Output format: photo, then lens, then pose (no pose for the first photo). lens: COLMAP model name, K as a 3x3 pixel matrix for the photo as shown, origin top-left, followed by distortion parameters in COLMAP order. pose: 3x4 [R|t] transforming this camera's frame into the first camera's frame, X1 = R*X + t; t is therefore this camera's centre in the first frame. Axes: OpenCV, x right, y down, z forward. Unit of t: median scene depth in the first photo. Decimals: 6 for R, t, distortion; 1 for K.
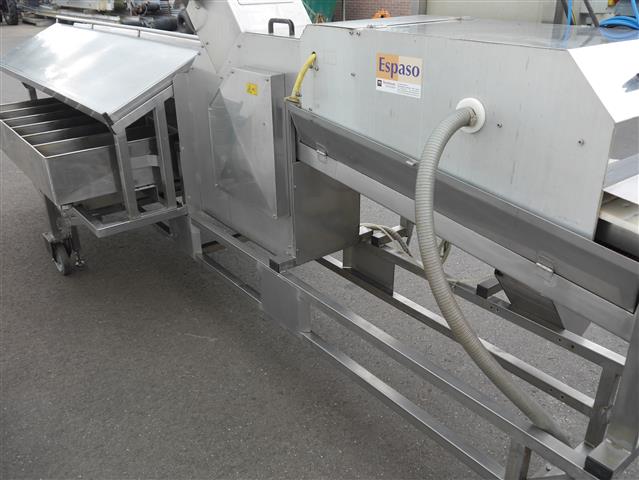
lens RADIAL K [[577.7, 0, 319.5], [0, 577.7, 239.0], [0, 0, 1]] dist [-0.021585, -0.000694]
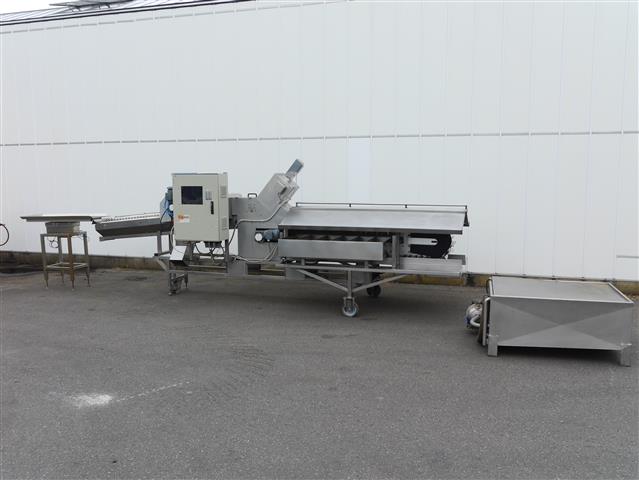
lens RADIAL K [[577.7, 0, 318.4], [0, 577.7, 240.4], [0, 0, 1]] dist [-0.021585, -0.000694]
pose [[0.837384, -0.053371, 0.544004, -1.580259], [0.232444, 0.935523, -0.266019, 1.458087], [-0.494731, 0.349211, 0.795797, -3.398144]]
